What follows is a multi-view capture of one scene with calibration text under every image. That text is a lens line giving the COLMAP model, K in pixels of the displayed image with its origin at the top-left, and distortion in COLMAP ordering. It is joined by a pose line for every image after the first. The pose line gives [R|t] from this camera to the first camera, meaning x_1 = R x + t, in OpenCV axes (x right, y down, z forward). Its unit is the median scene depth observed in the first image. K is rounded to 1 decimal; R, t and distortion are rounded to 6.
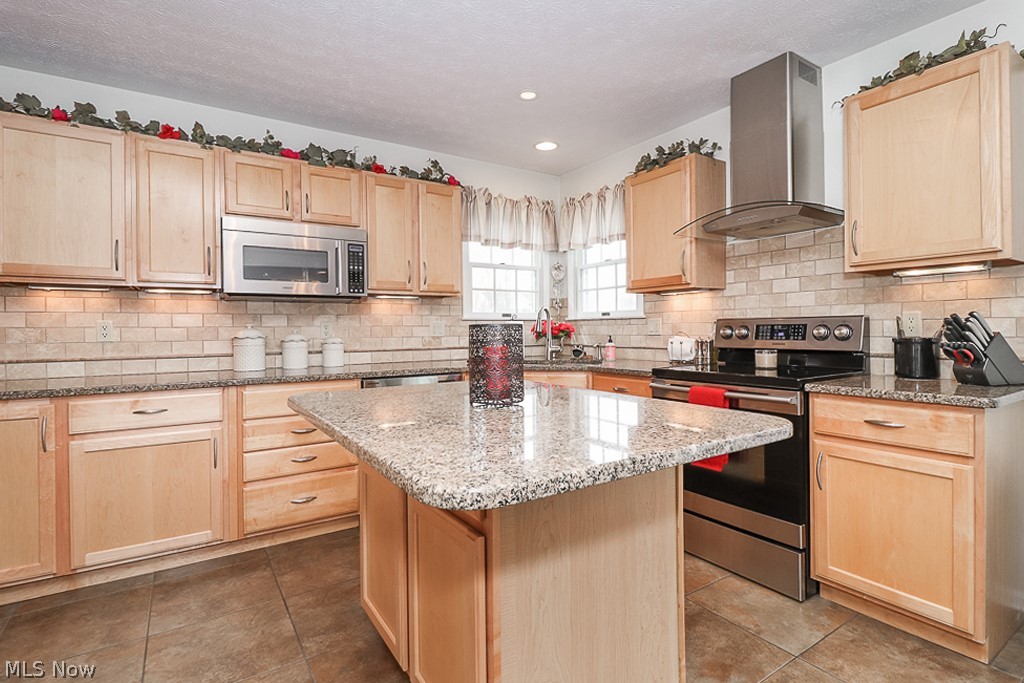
lens RADIAL K [[493.2, 0, 516.6], [0, 493.2, 330.5], [0, 0, 1]] dist [0.015371, -0.009867]
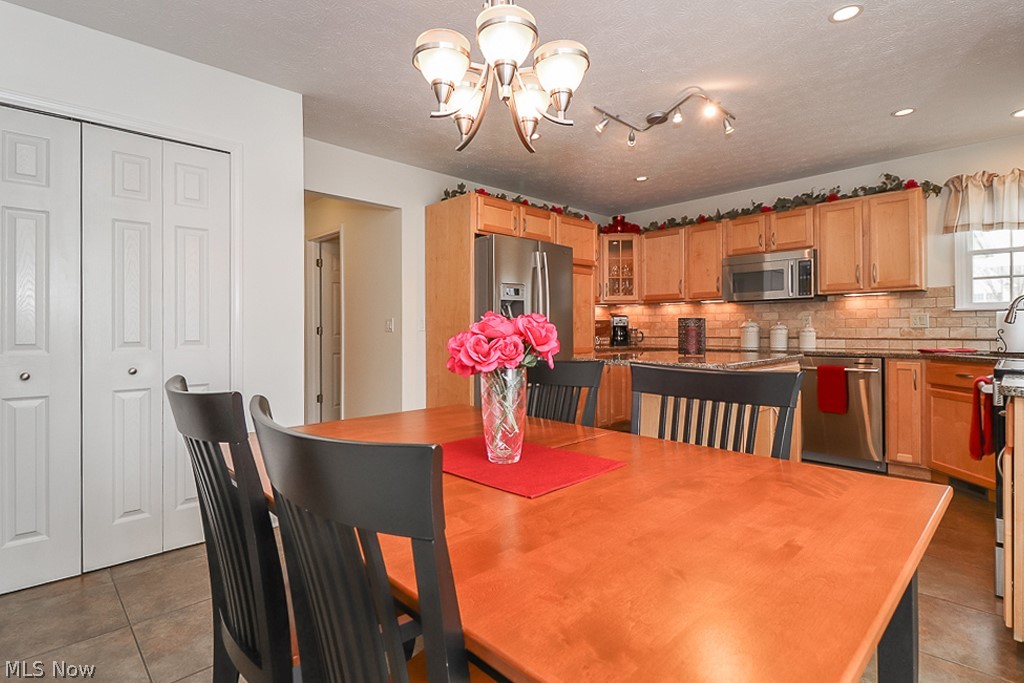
lens RADIAL K [[503.2, 0, 510.0], [0, 503.2, 328.2], [0, 0, 1]] dist [0.013909, -0.009913]
pose [[0.194364, 0.005013, -0.980917, 0.893558], [0.001767, 0.999984, 0.005461, 0.007299], [0.980928, -0.002795, 0.194351, -0.095419]]
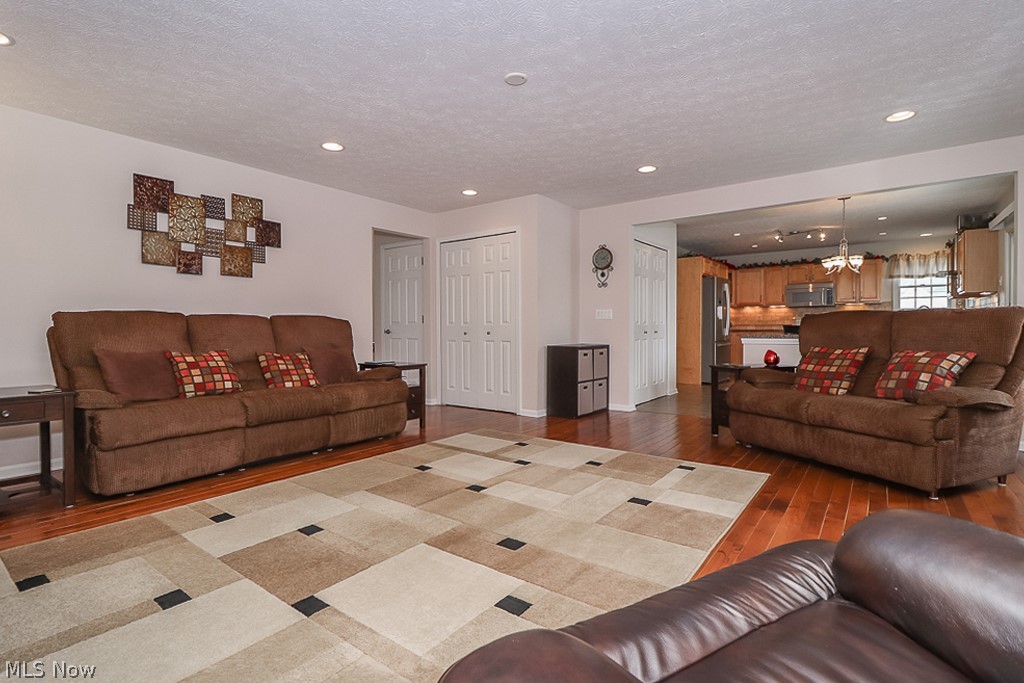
lens RADIAL K [[493.2, 0, 516.6], [0, 493.2, 330.5], [0, 0, 1]] dist [0.015371, -0.009867]
pose [[0.345997, 0.017358, -0.938075, 1.808642], [-0.001988, 0.999840, 0.017768, 0.032038], [0.938234, -0.004283, 0.345976, -1.794531]]
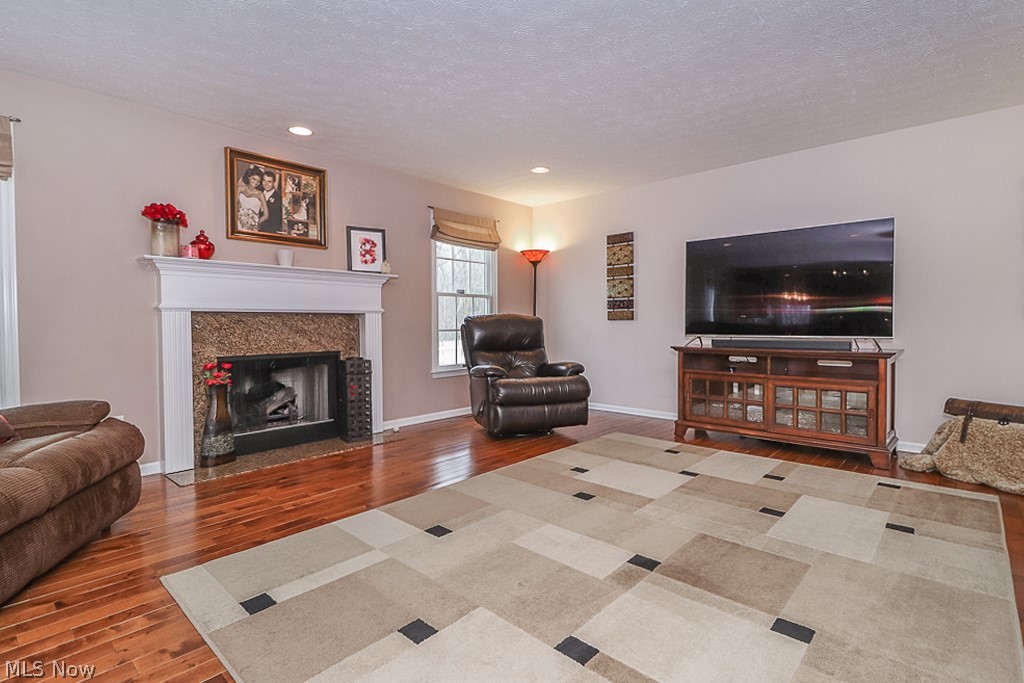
lens RADIAL K [[493.2, 0, 516.6], [0, 493.2, 330.5], [0, 0, 1]] dist [0.015371, -0.009867]
pose [[-0.246233, -0.000692, 0.969210, 0.336193], [0.010828, 0.999935, 0.003465, 0.042459], [-0.969150, 0.011348, -0.246210, -1.232193]]
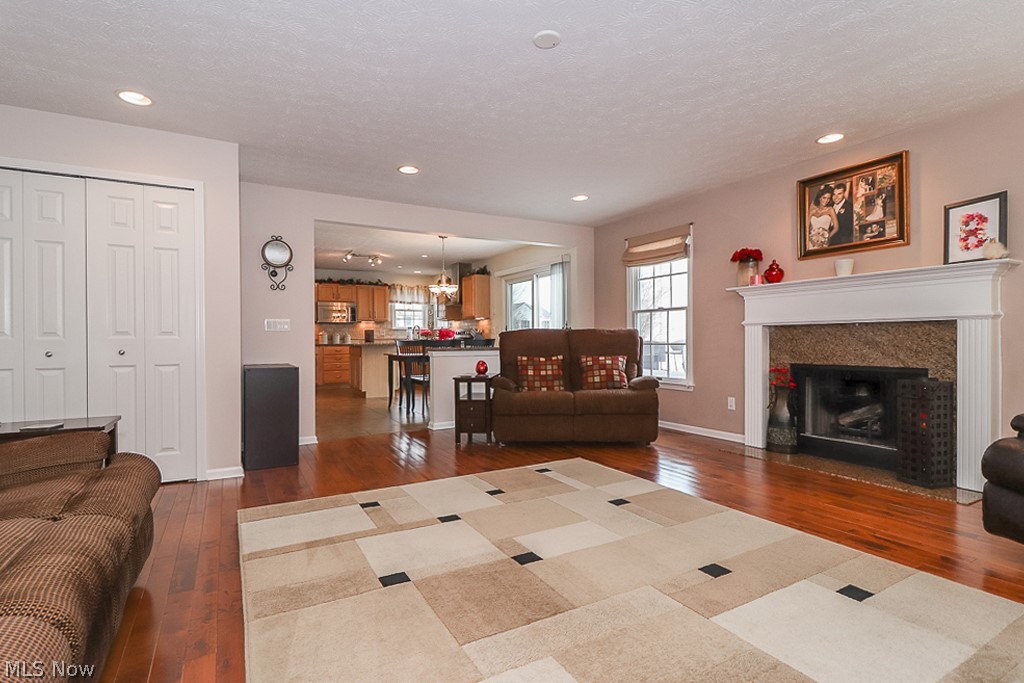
lens RADIAL K [[487.5, 0, 501.9], [0, 487.5, 341.7], [0, 0, 1]] dist [0.001074, -0.000266]
pose [[0.997074, 0.006952, -0.076121, 0.930508], [-0.006719, 0.999972, 0.003315, 0.042165], [0.076142, -0.002793, 0.997093, -2.223250]]
